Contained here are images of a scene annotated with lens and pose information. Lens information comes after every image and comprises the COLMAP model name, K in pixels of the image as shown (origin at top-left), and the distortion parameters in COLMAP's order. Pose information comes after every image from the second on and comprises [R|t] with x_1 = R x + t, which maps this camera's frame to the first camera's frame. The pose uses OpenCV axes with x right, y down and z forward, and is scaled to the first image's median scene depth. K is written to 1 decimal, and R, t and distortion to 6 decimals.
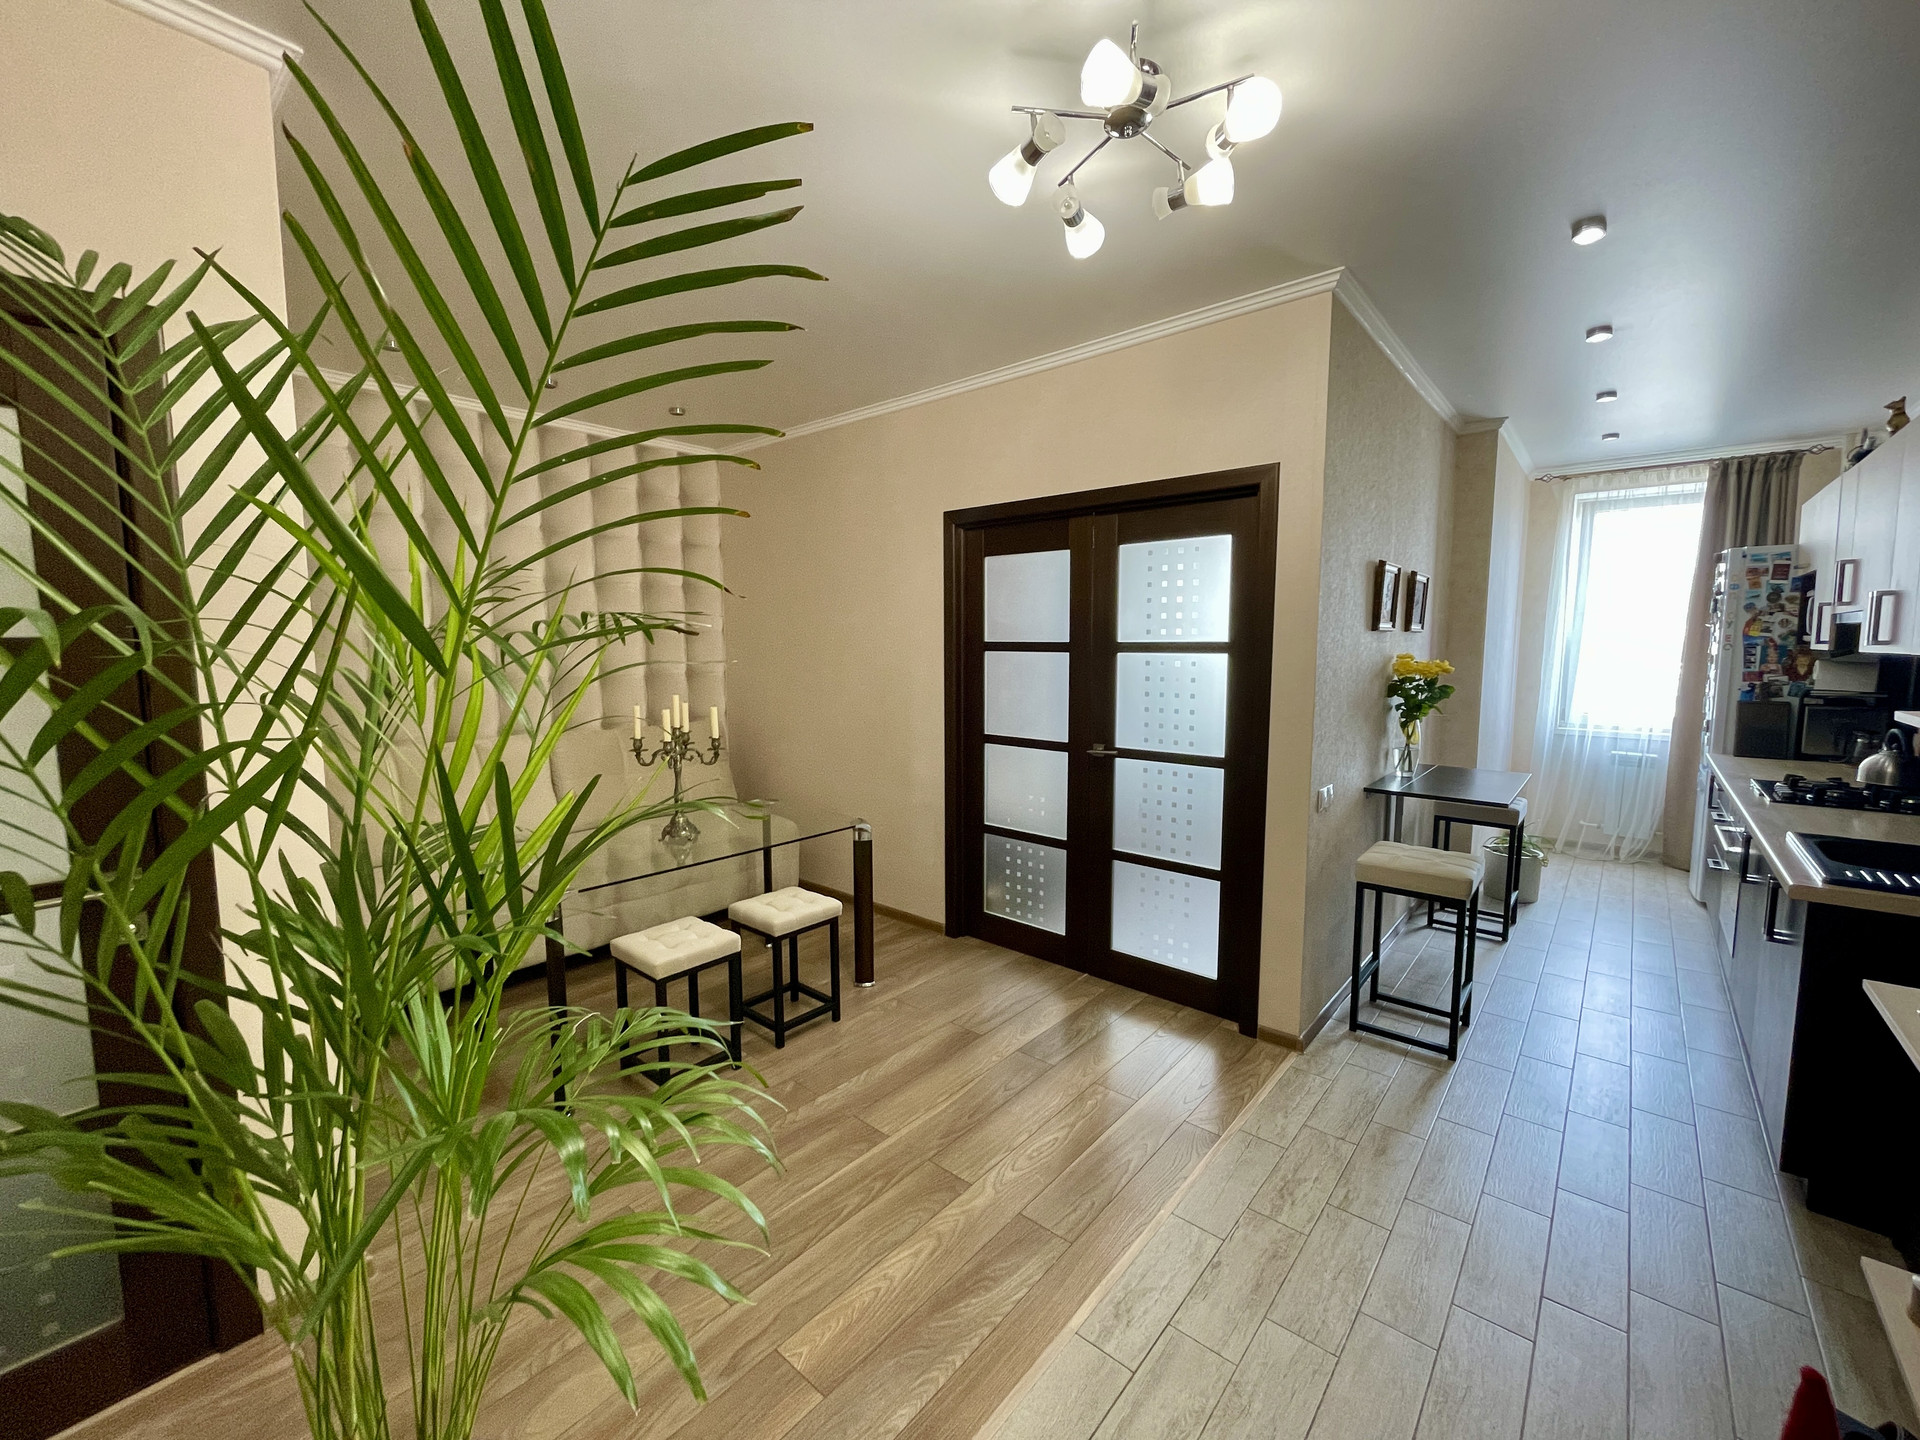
lens RADIAL K [[775.6, 0, 958.9], [0, 775.6, 718.8], [0, 0, 1]] dist [-0.002295, 0.001764]
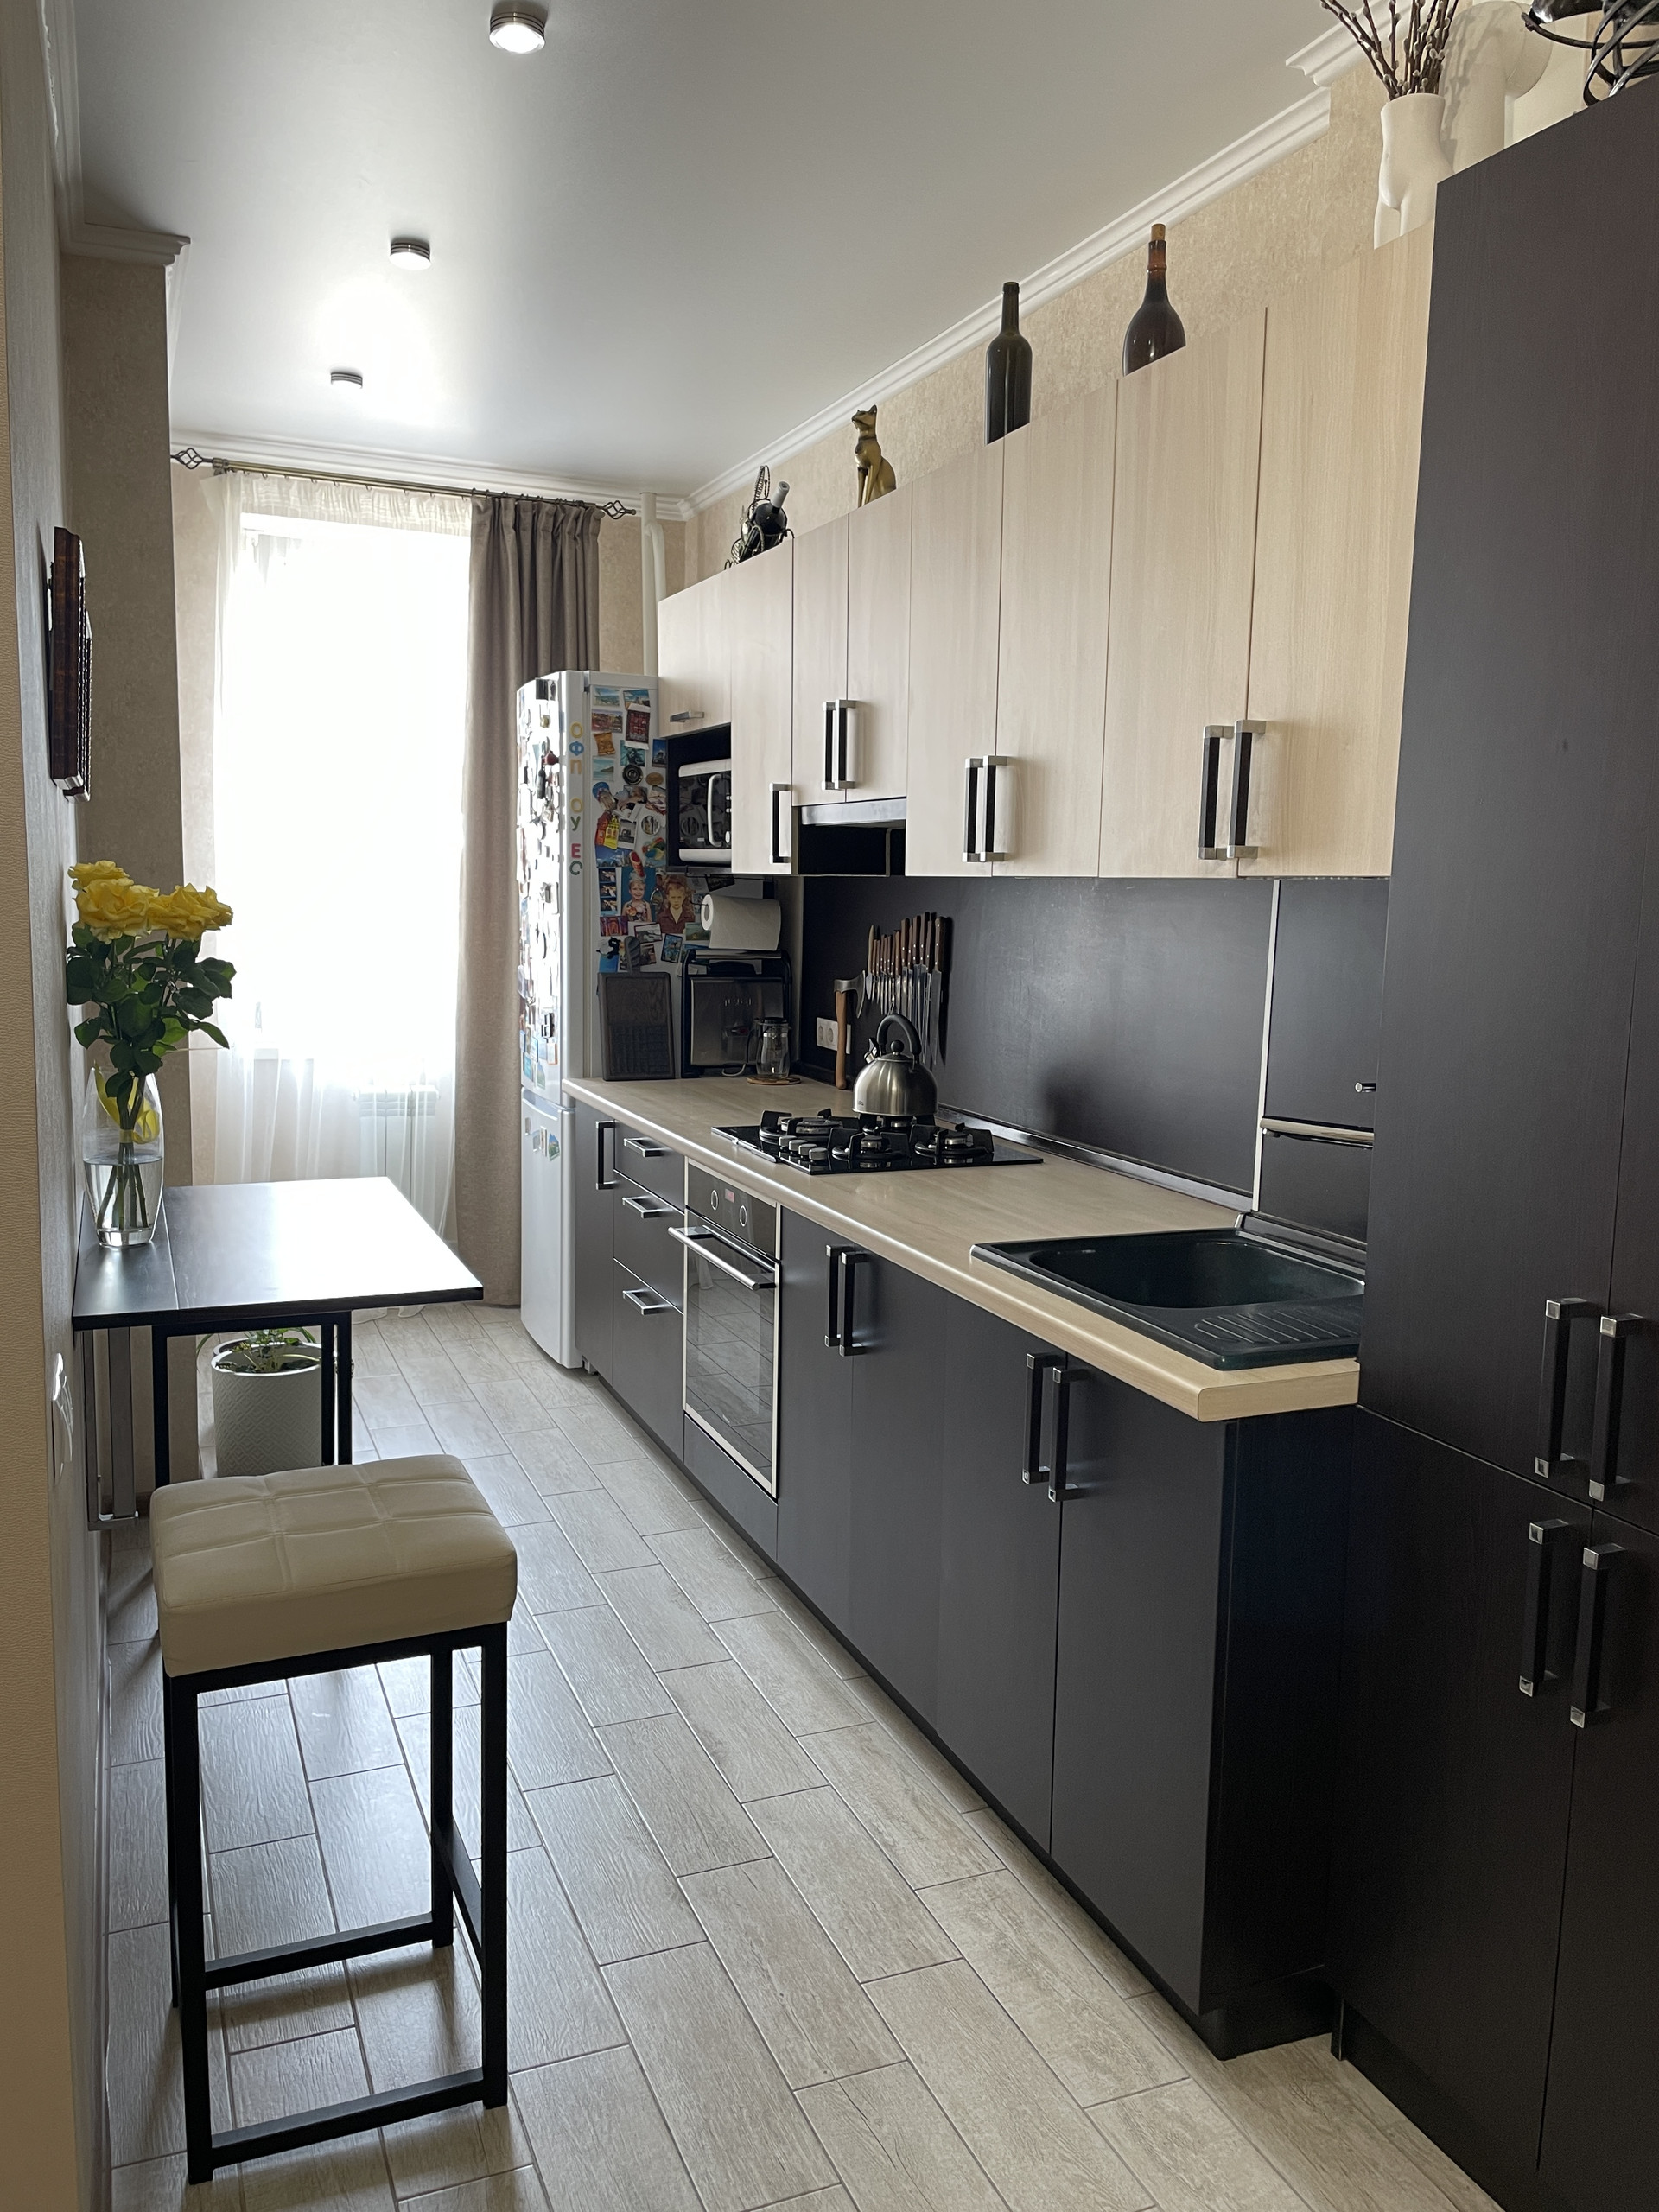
lens RADIAL K [[1678.0, 0, 826.8], [0, 1678.0, 1104.6], [0, 0, 1]] dist [0.055863, -0.007136]
pose [[0.442892, -0.108327, 0.890007, 0.066163], [0.068275, 0.993867, 0.086993, -0.024007], [-0.893972, 0.022237, 0.447572, 0.373938]]
